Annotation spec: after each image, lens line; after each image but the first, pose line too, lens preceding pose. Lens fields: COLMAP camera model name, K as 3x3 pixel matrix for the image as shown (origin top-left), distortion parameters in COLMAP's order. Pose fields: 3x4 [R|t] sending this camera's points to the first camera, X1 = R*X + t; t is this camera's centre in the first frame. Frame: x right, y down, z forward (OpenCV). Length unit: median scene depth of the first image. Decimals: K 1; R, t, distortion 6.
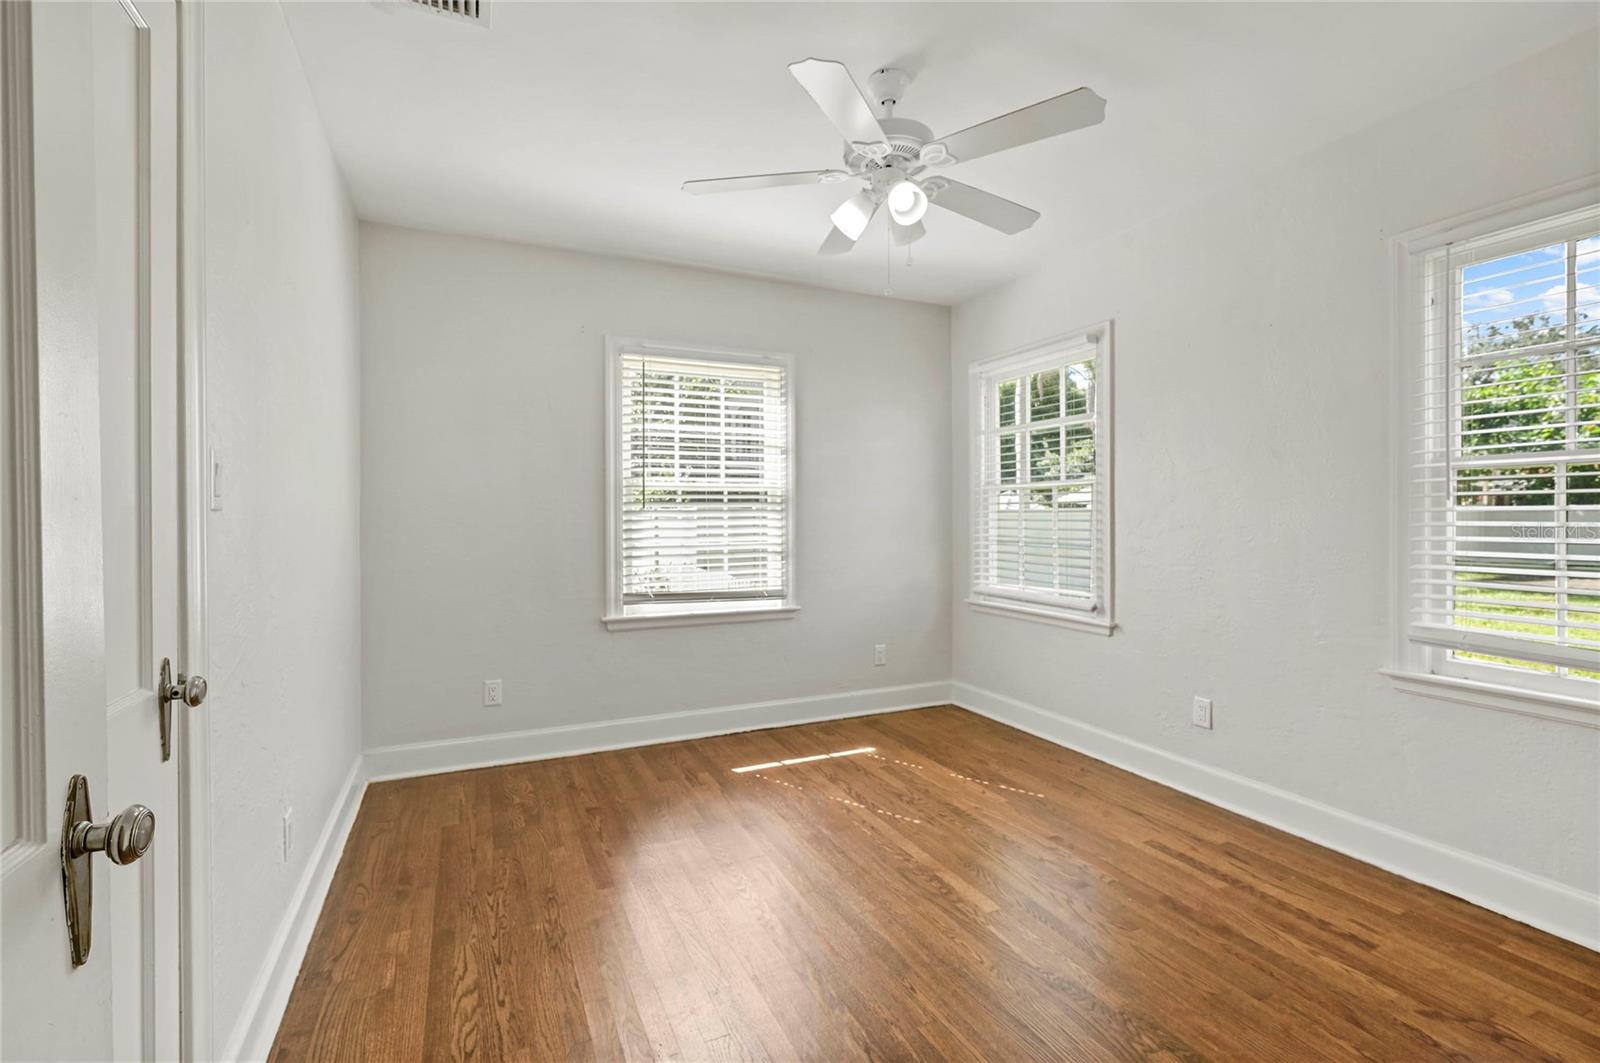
lens RADIAL K [[709.0, 0, 800.7], [0, 709.0, 507.9], [0, 0, 1]] dist [-0.000360, -0.000132]
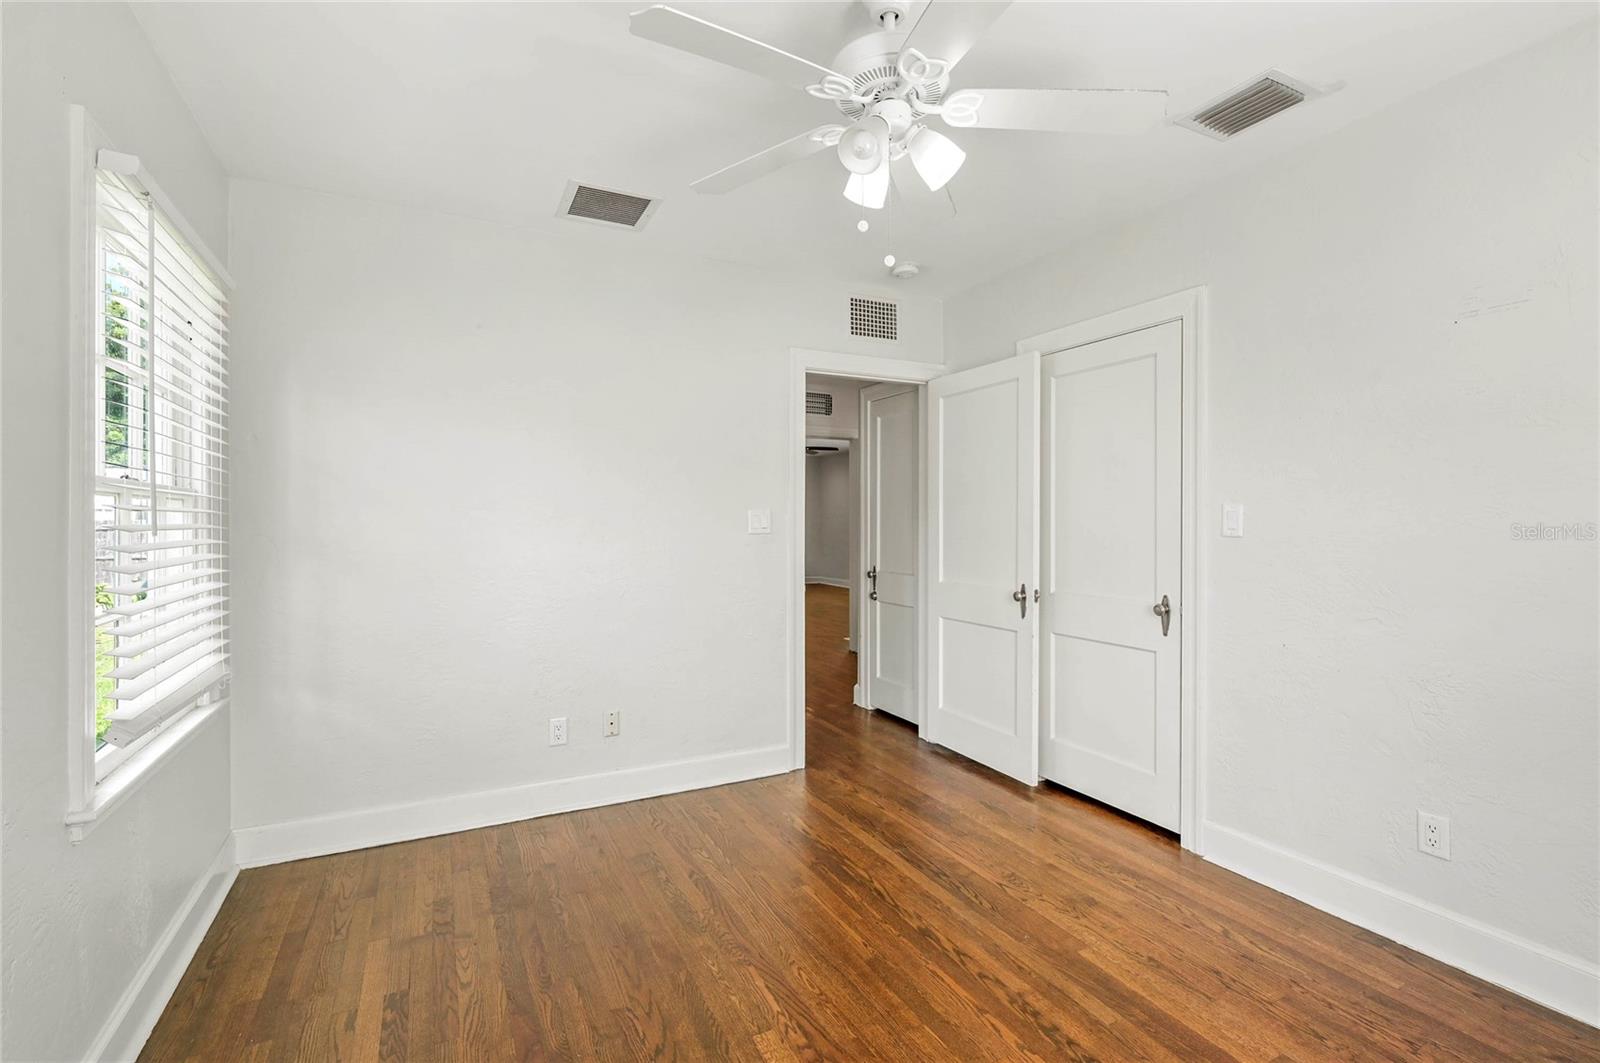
lens RADIAL K [[709.0, 0, 800.7], [0, 709.0, 507.9], [0, 0, 1]] dist [-0.000360, -0.000132]
pose [[-0.999187, 0.003899, -0.040124, 0.291233], [0.004910, 0.999672, -0.025135, -0.021199], [0.040013, -0.025311, -0.998879, 2.064896]]
